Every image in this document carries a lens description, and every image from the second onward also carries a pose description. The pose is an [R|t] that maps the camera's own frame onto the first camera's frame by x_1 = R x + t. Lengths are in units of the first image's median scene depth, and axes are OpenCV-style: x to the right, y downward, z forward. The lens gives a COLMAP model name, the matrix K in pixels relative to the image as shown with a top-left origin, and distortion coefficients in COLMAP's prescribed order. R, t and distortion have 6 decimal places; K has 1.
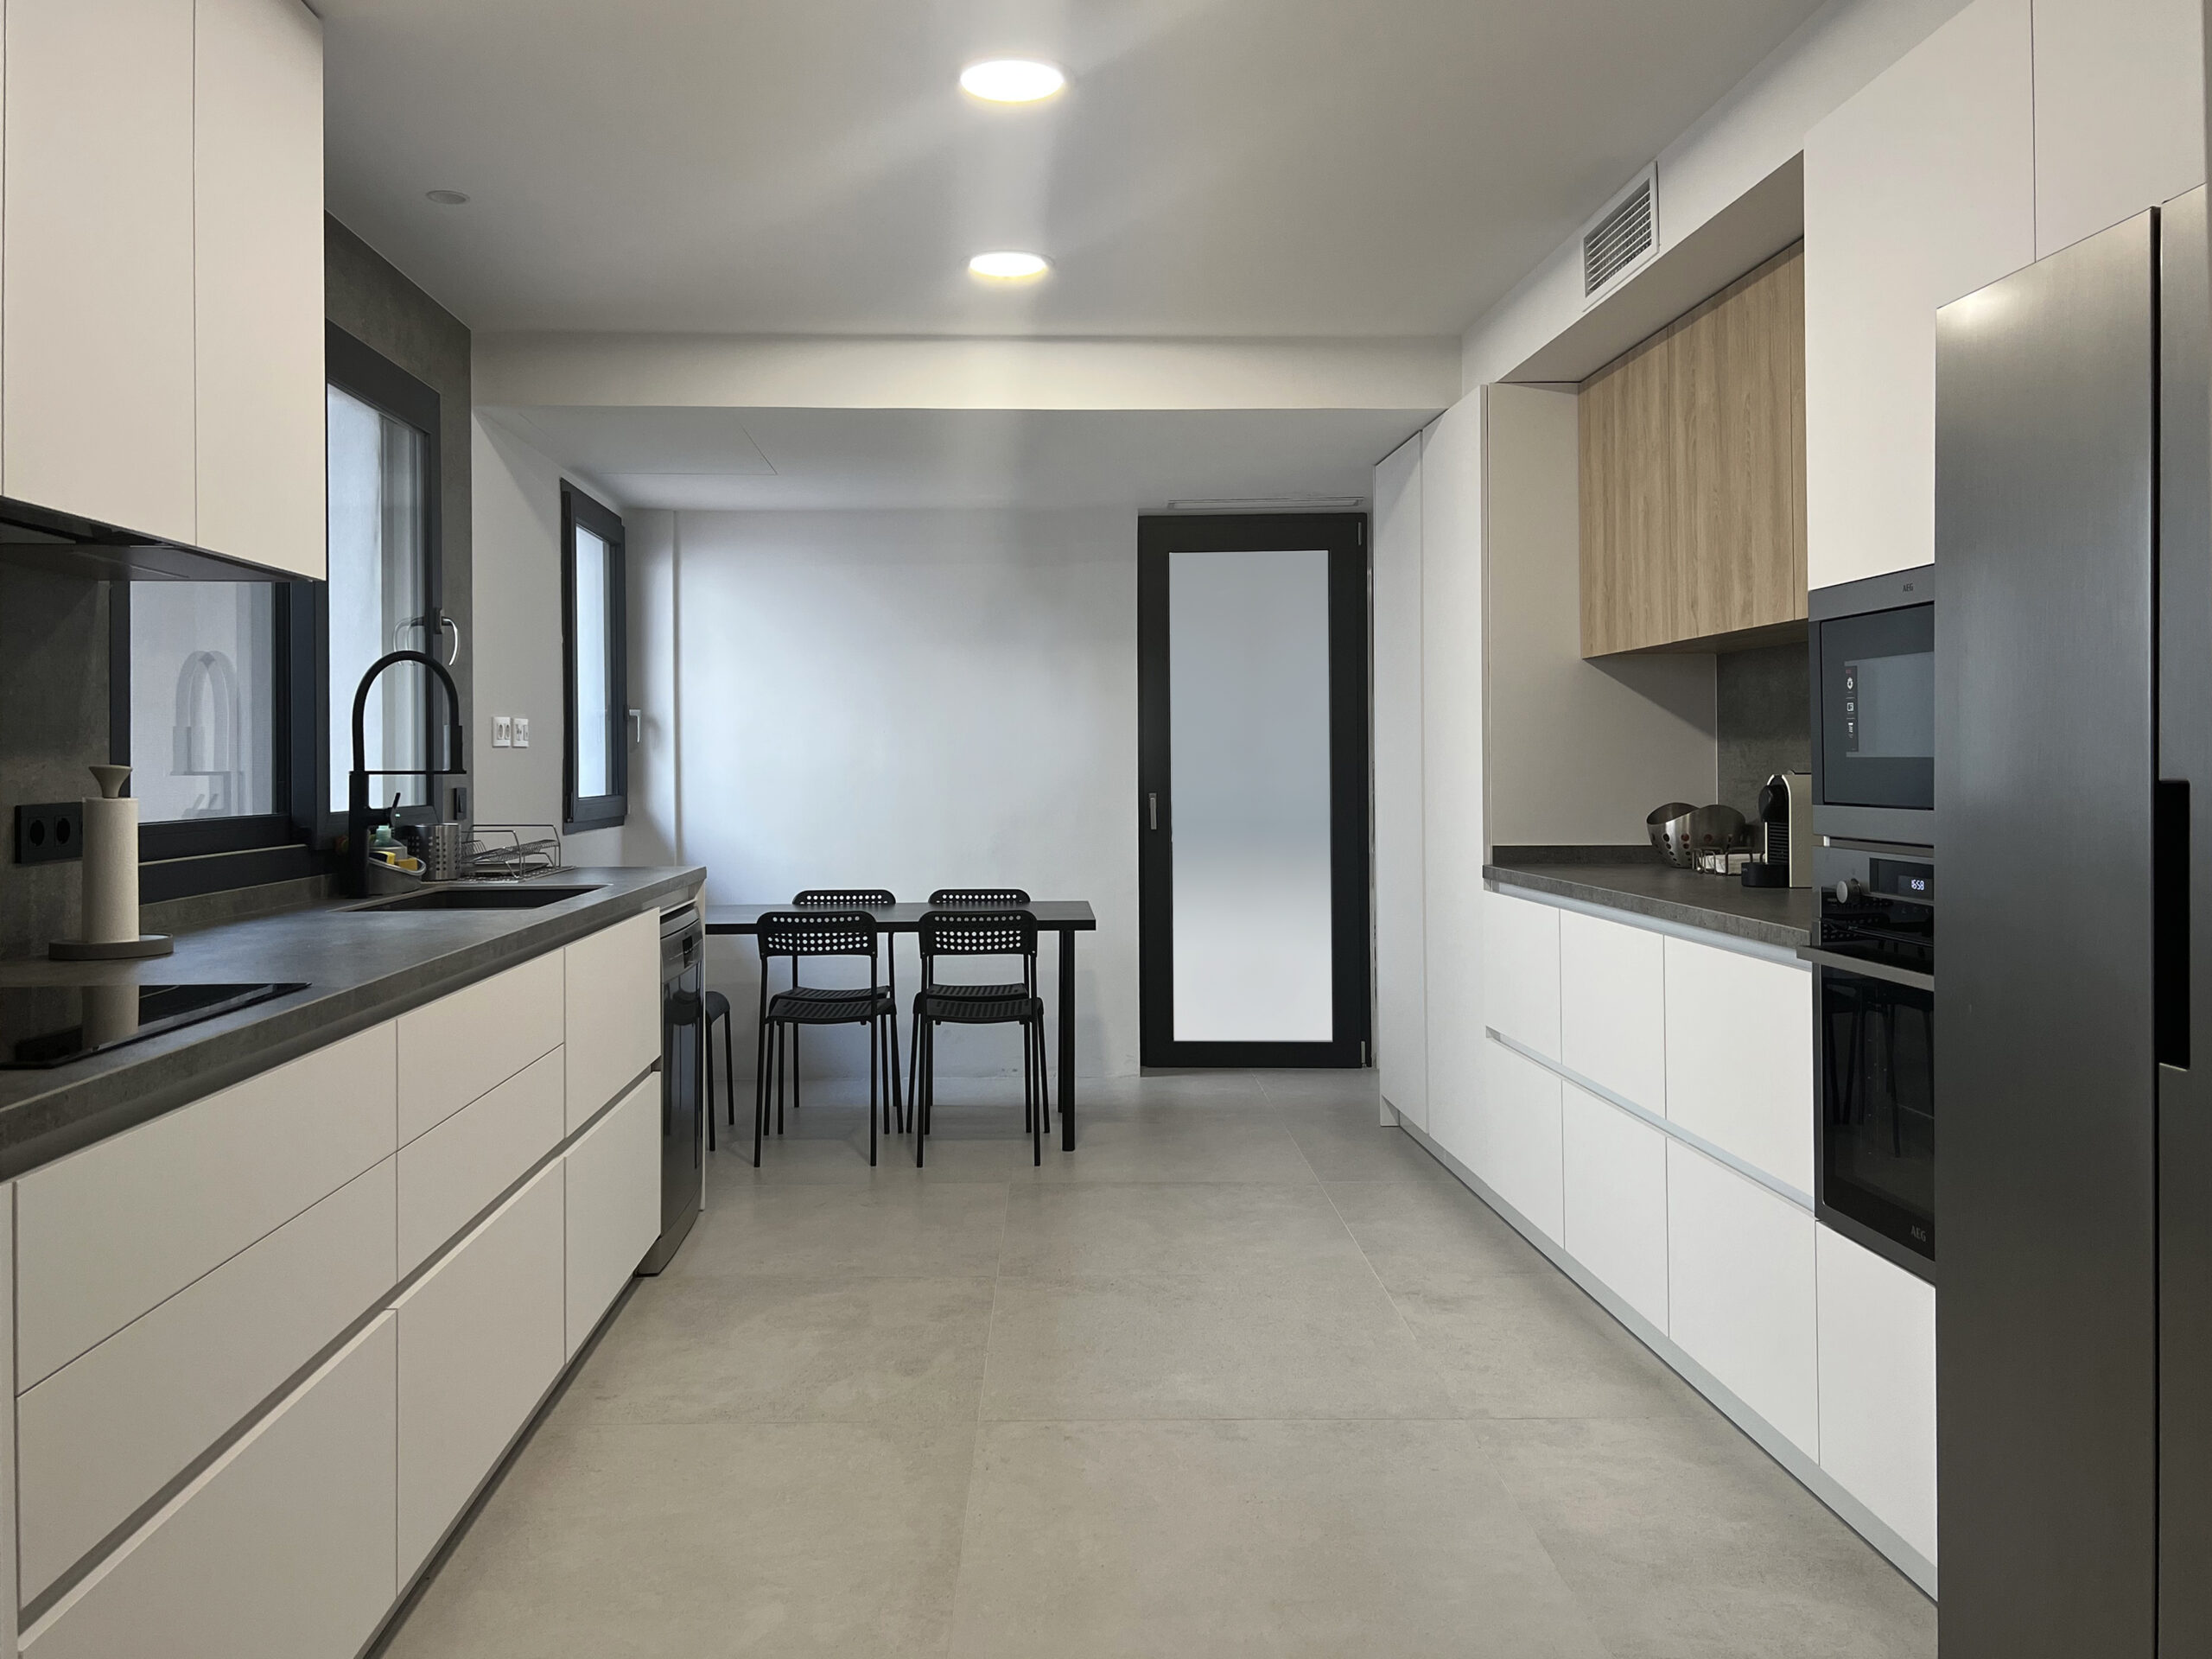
lens RADIAL K [[1795.1, 0, 1106.0], [0, 1795.1, 829.5], [0, 0, 1]] dist [0.075412, -0.009117]
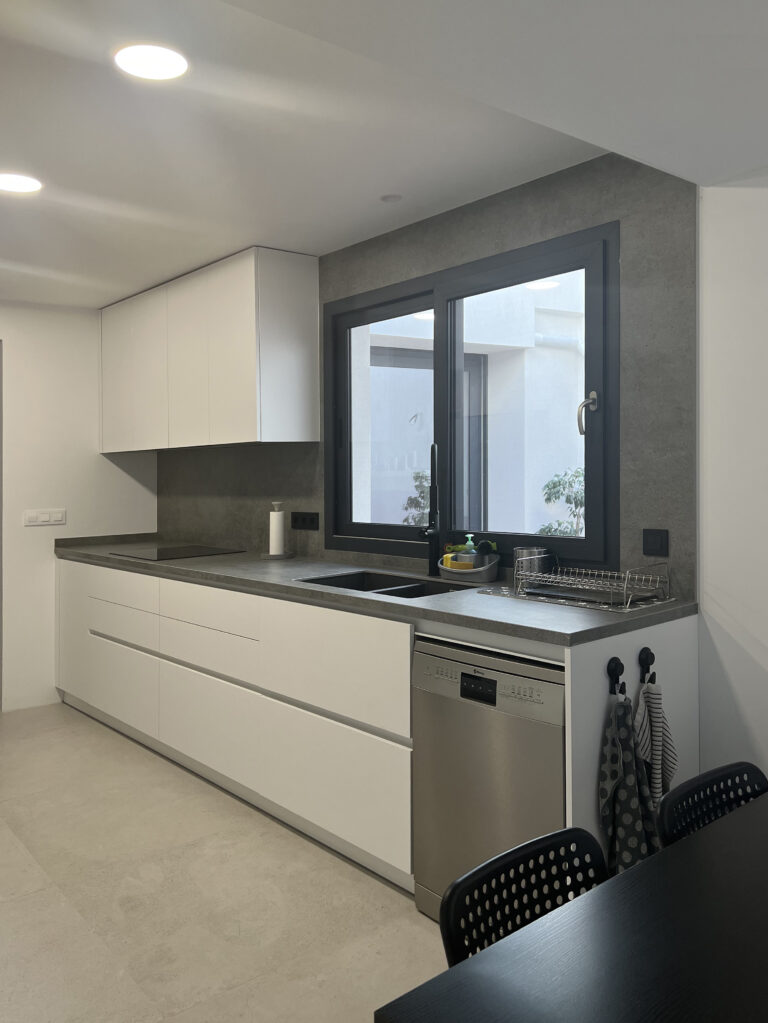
lens RADIAL K [[839.1, 0, 383.7], [0, 839.1, 495.3], [0, 0, 1]] dist [0.006415, -0.000712]
pose [[-0.805974, 0.031719, -0.591101, 0.128749], [-0.002954, 0.998335, 0.057600, -0.092073], [0.591944, 0.048170, -0.804539, 1.621147]]
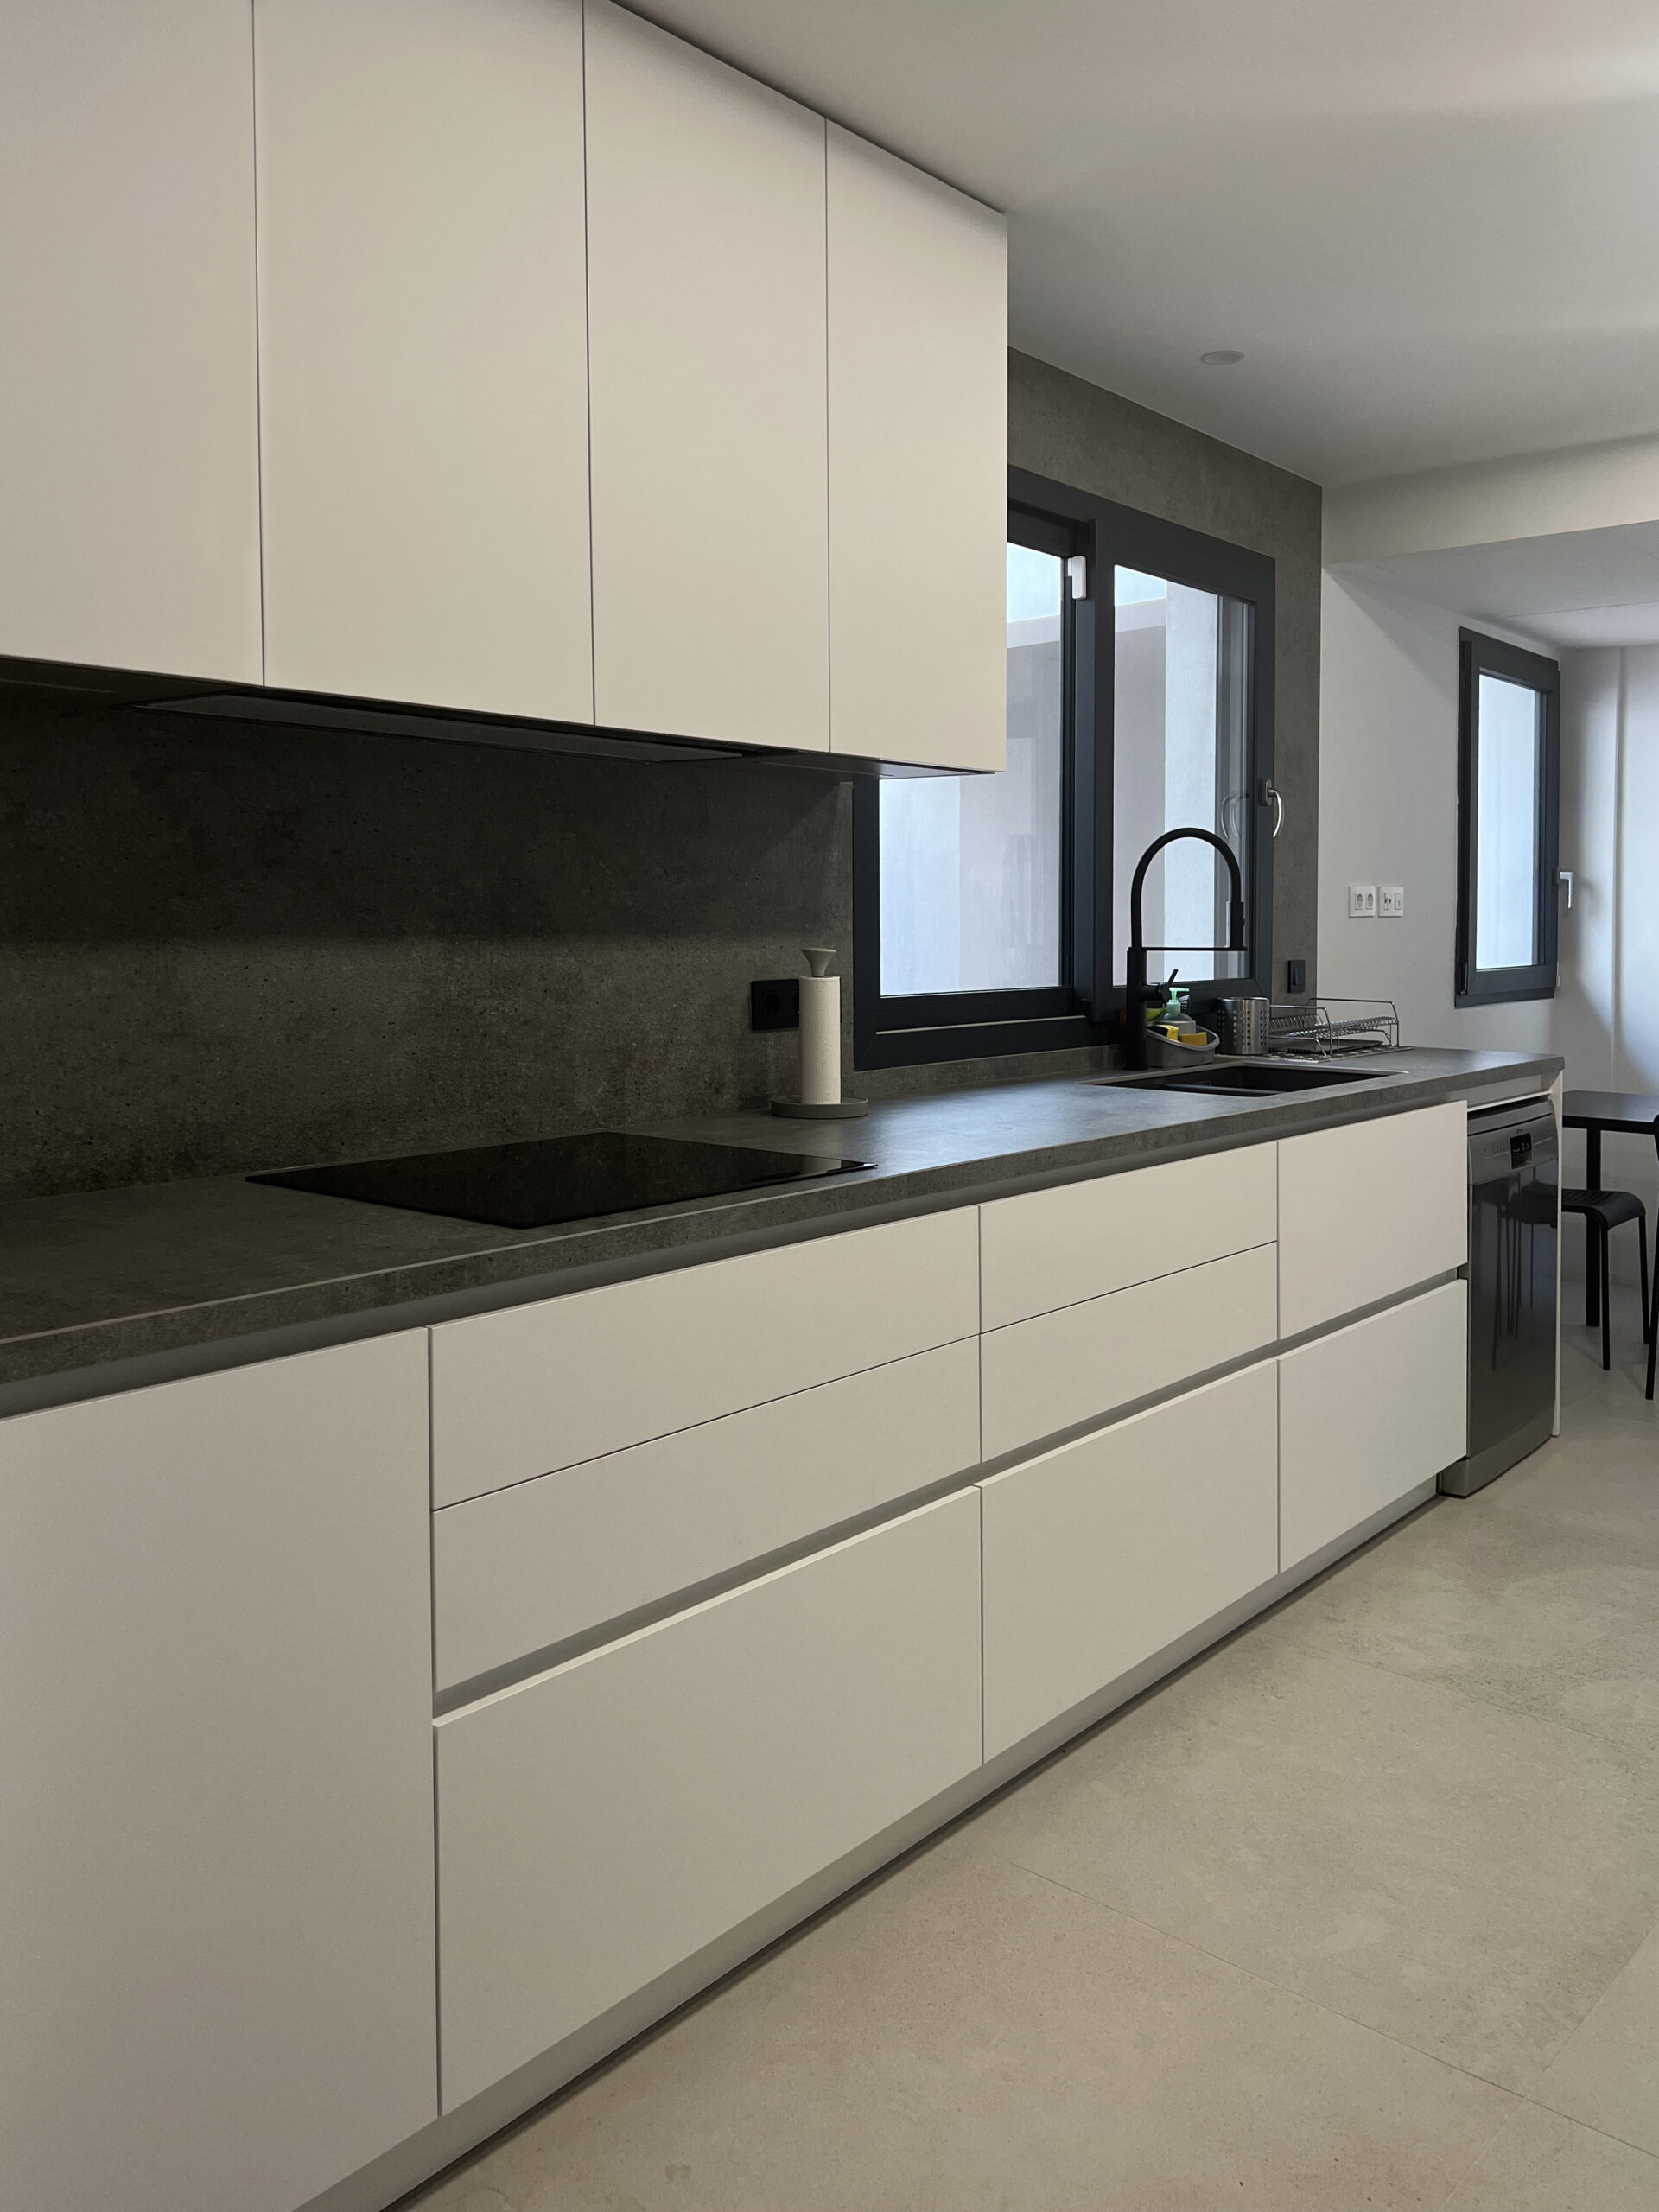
lens RADIAL K [[1795.1, 0, 840.6], [0, 1795.1, 1038.0], [0, 0, 1]] dist [0.075412, -0.009117]
pose [[0.746140, 0.057128, -0.663334, 0.128195], [-0.035541, 0.998309, 0.045999, -0.019838], [0.664840, -0.010746, 0.746909, 0.119387]]
